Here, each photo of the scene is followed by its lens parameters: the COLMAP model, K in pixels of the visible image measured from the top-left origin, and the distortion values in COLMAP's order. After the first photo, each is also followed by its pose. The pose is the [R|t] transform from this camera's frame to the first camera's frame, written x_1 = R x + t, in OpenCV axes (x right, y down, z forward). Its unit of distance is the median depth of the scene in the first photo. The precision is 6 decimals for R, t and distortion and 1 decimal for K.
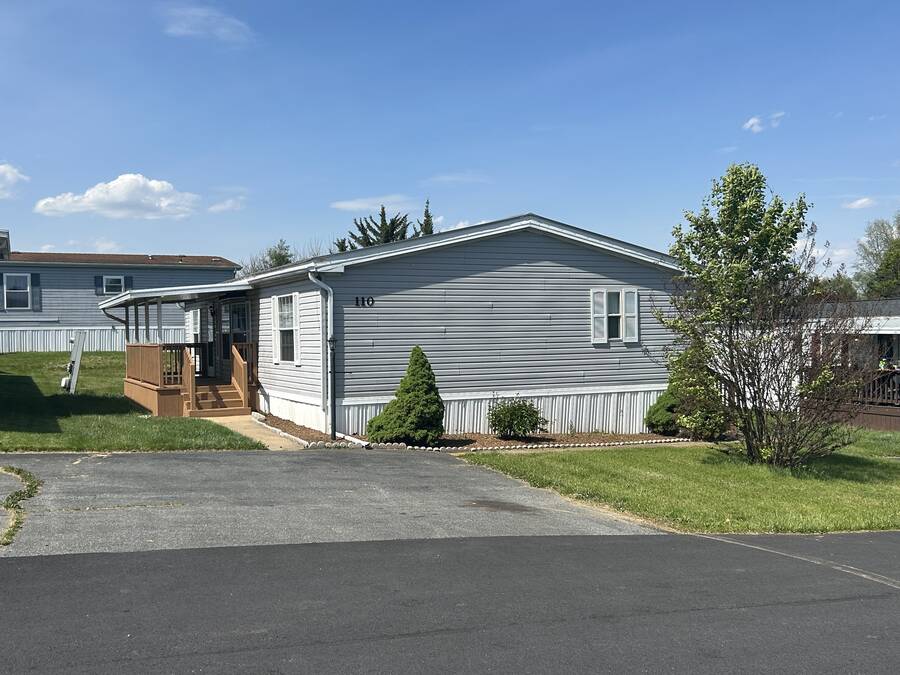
lens RADIAL K [[936.4, 0, 450.0], [0, 936.4, 337.5], [0, 0, 1]] dist [0.112480, -0.000614]
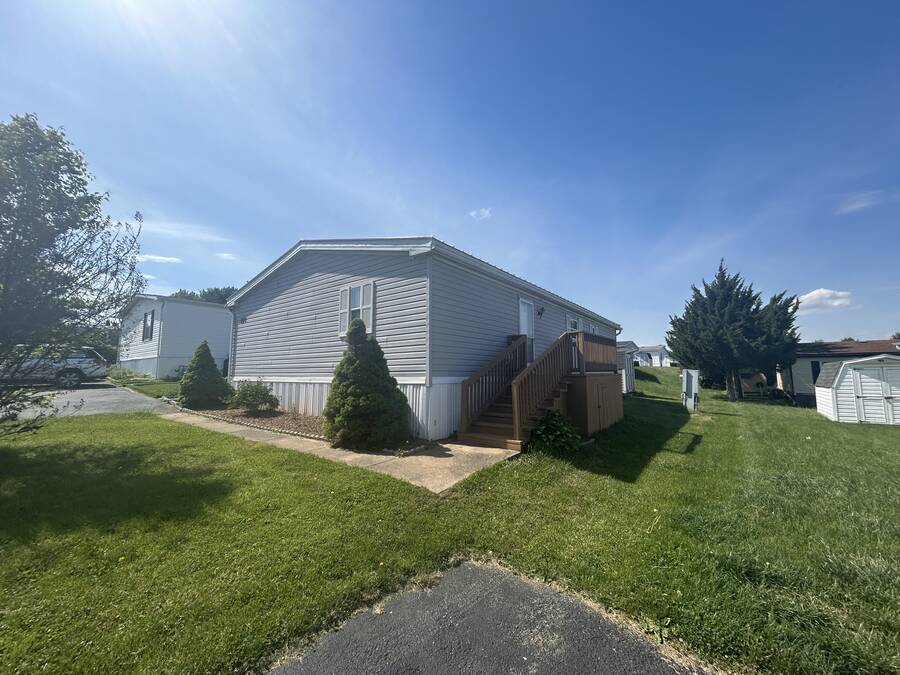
lens RADIAL K [[360.6, 0, 450.4], [0, 360.6, 325.2], [0, 0, 1]] dist [-0.000097, 0.000001]
pose [[0.459947, -0.089882, -0.883385, 0.571124], [0.021187, 0.995691, -0.090278, 0.032328], [0.887693, 0.022807, 0.459870, 0.896189]]
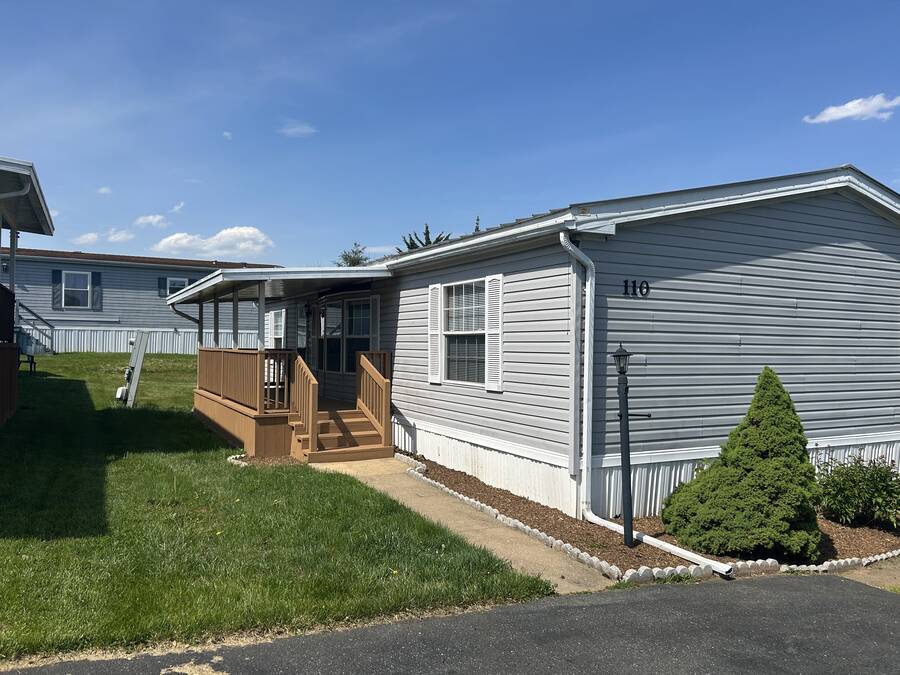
lens RADIAL K [[664.2, 0, 450.0], [0, 664.2, 337.5], [0, 0, 1]] dist [0.077007, -0.006614]
pose [[0.997787, 0.027987, 0.060322, -0.201655], [-0.027070, 0.999506, -0.015963, 0.001767], [-0.060739, 0.014295, 0.998051, 0.512273]]
